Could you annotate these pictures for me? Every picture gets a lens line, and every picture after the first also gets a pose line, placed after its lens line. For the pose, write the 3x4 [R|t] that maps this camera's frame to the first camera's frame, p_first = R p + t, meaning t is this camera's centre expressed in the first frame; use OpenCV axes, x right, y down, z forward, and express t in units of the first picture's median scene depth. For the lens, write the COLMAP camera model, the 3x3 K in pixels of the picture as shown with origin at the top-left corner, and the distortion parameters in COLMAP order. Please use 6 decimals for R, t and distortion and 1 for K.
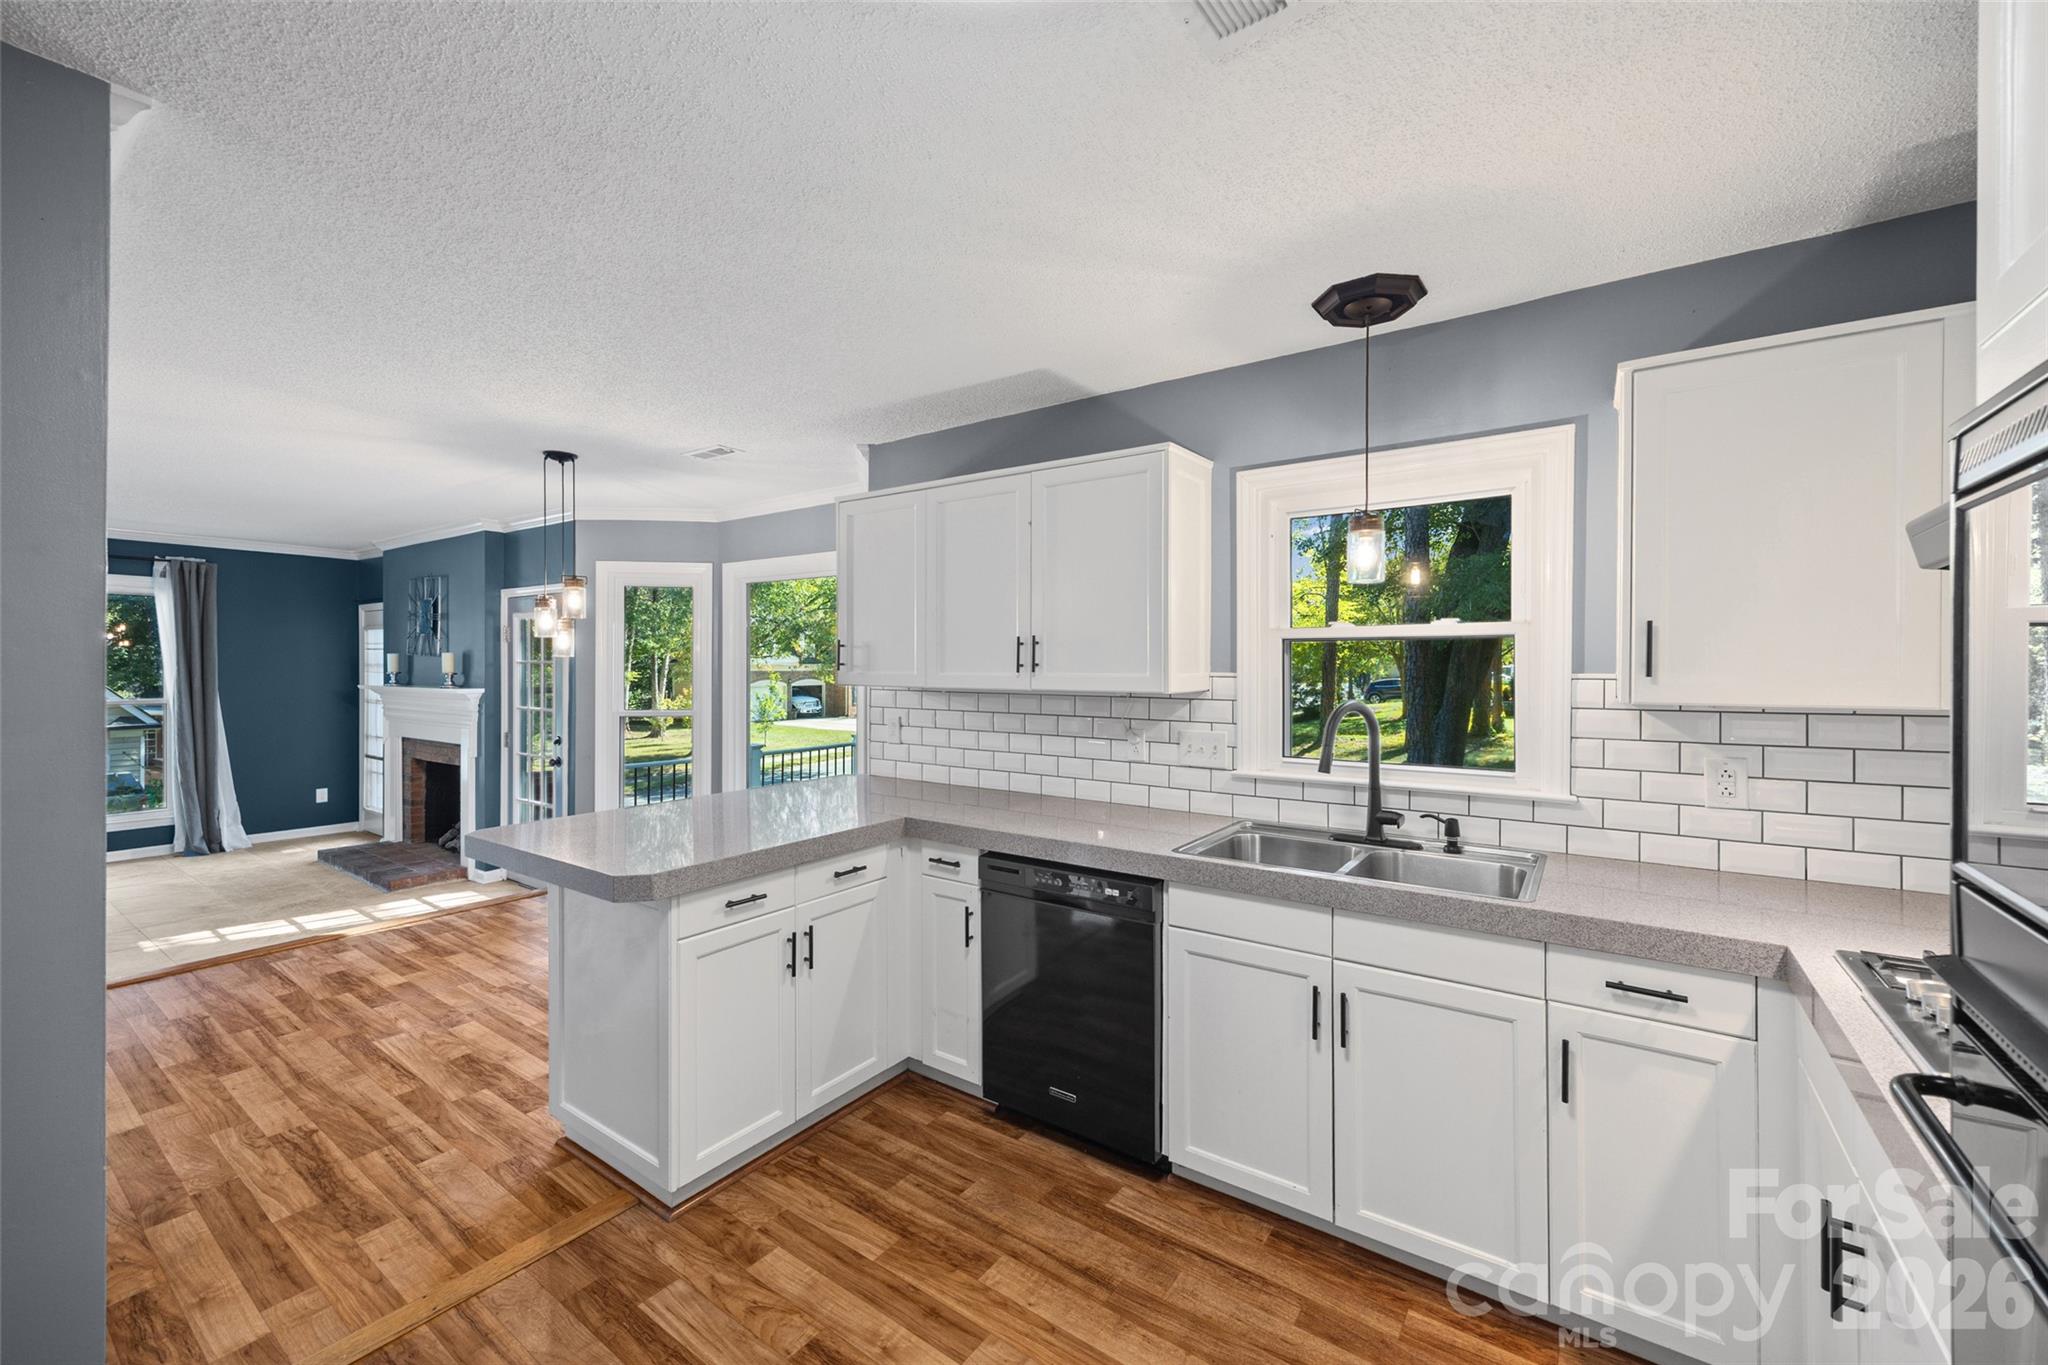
lens RADIAL K [[818.6, 0, 1019.1], [0, 818.6, 672.6], [0, 0, 1]] dist [0.005512, 0.001045]
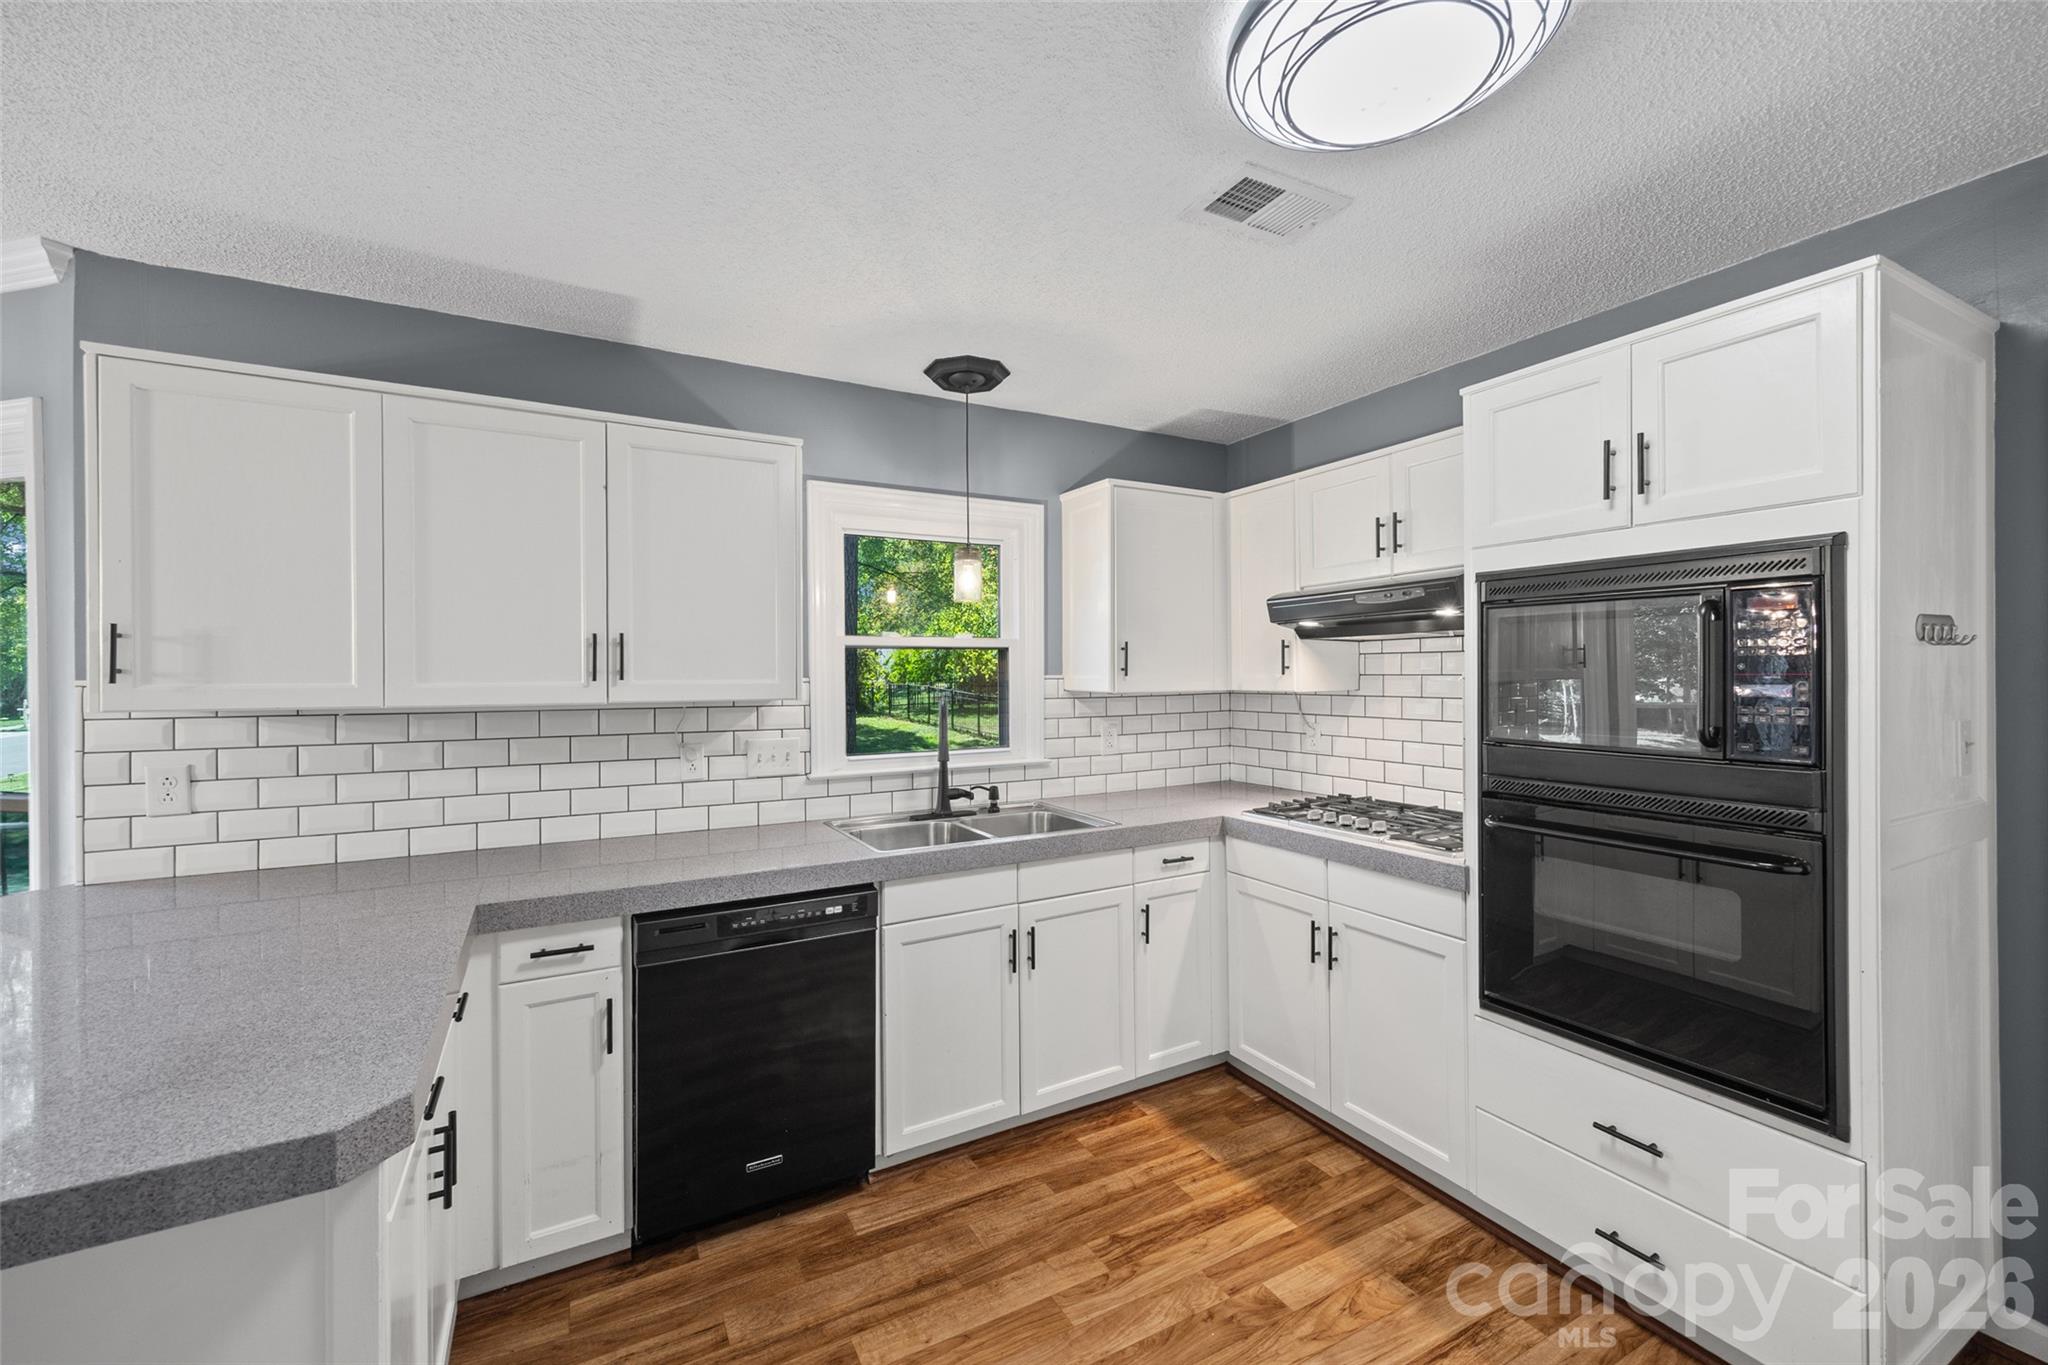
lens RADIAL K [[818.6, 0, 1019.3], [0, 818.6, 676.6], [0, 0, 1]] dist [0.005512, 0.001045]
pose [[0.436782, -0.011035, 0.899500, -0.780161], [0.012060, 0.999907, 0.006411, -0.006980], [-0.899487, 0.008047, 0.436874, 0.475954]]
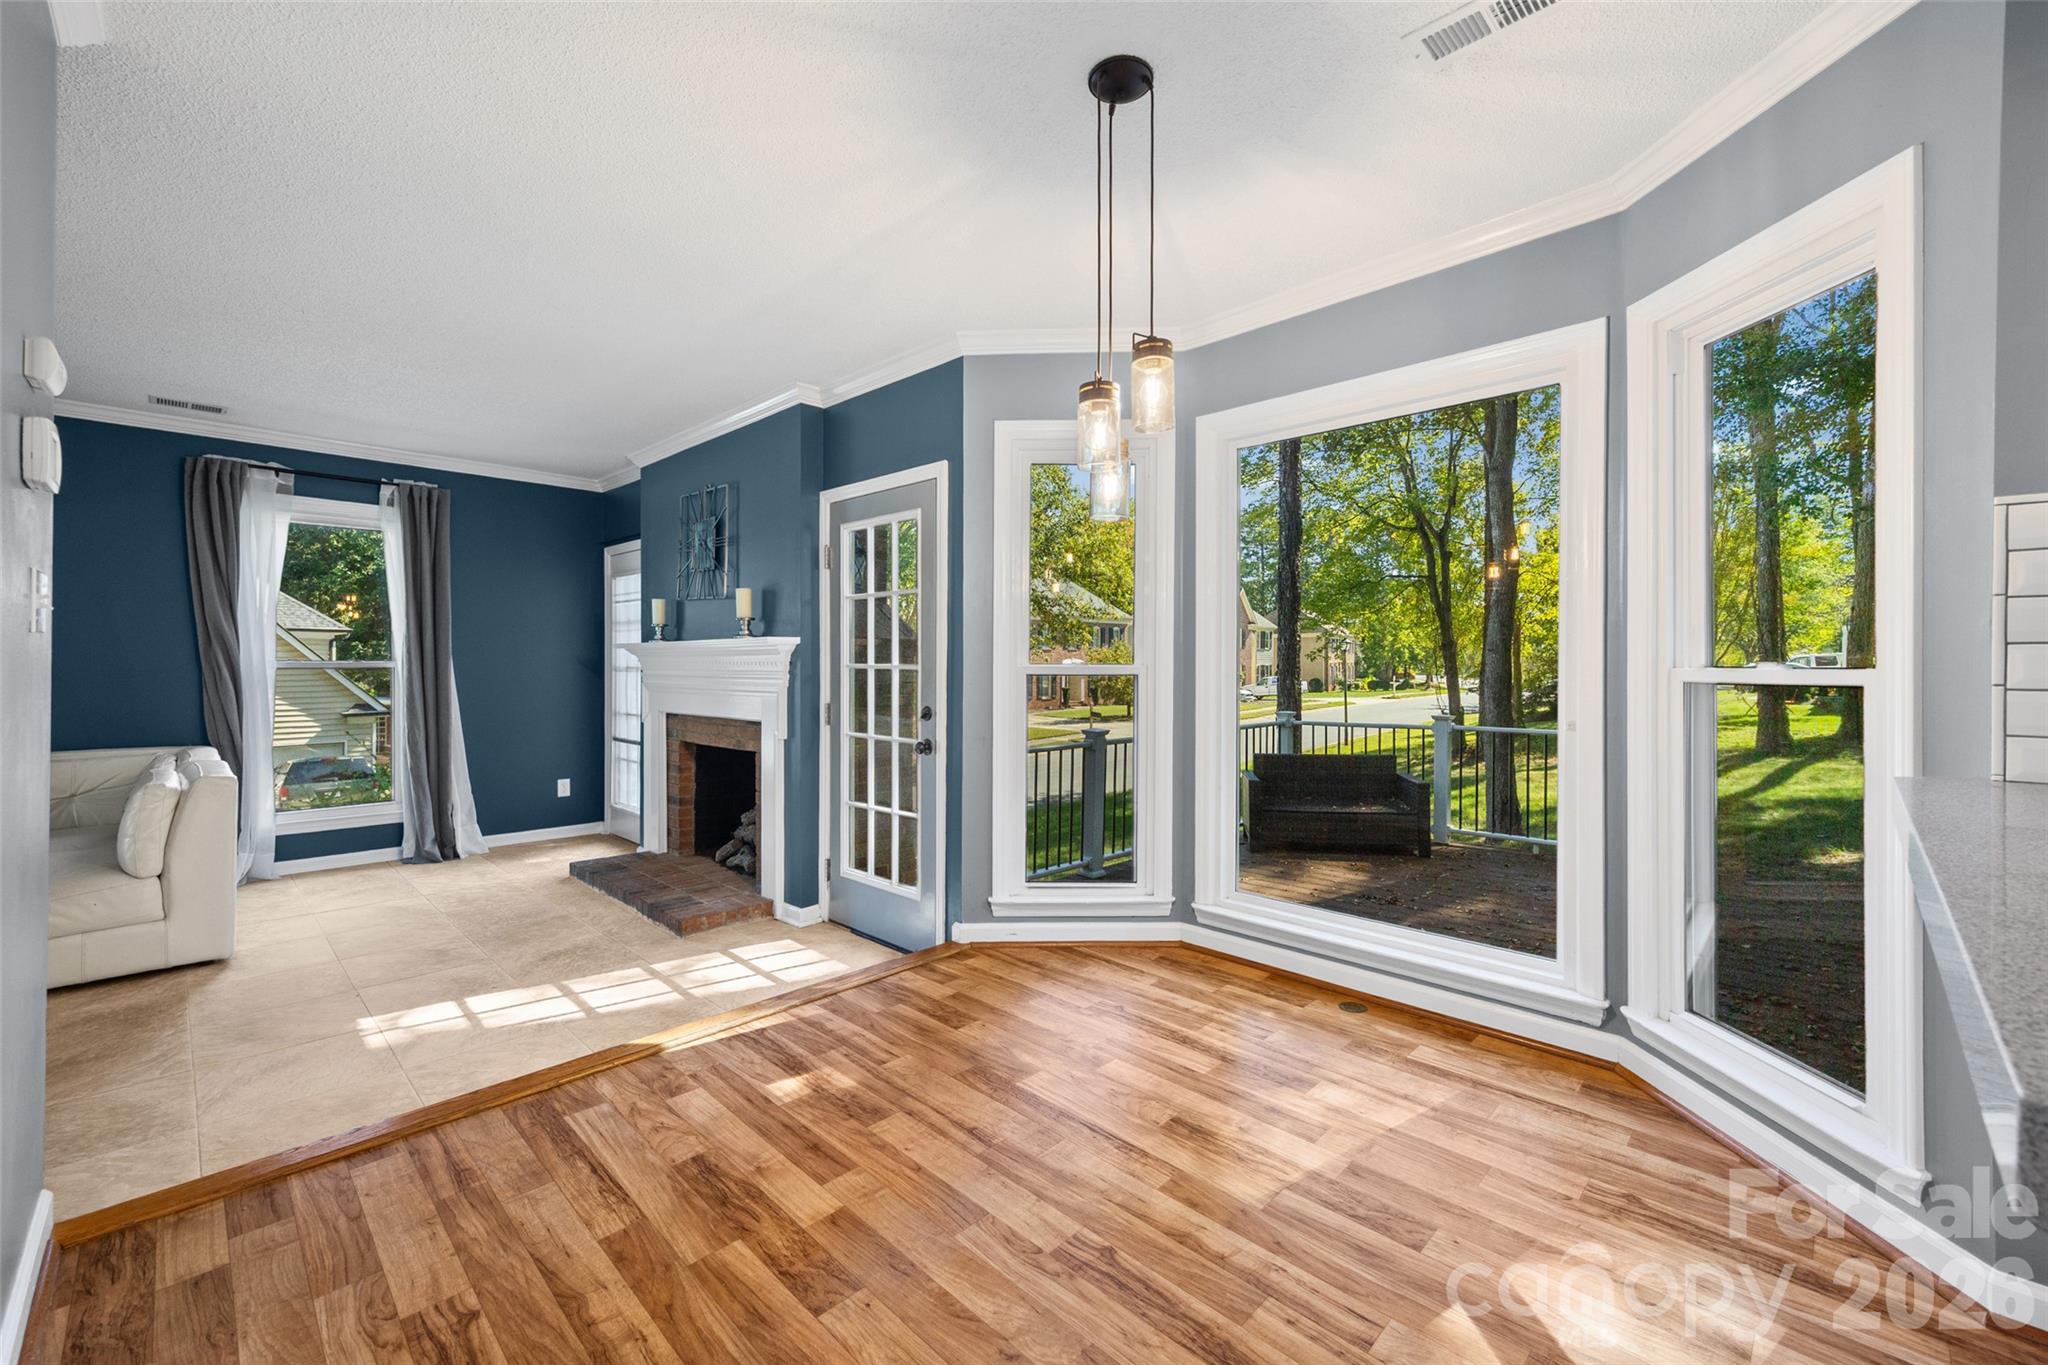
lens RADIAL K [[818.6, 0, 1015.3], [0, 818.6, 667.2], [0, 0, 1]] dist [0.005512, 0.001045]
pose [[0.987995, -0.003502, -0.154445, -0.324013], [0.003073, 0.999991, -0.003015, 0.040455], [0.154454, 0.002504, 0.987997, 0.313369]]
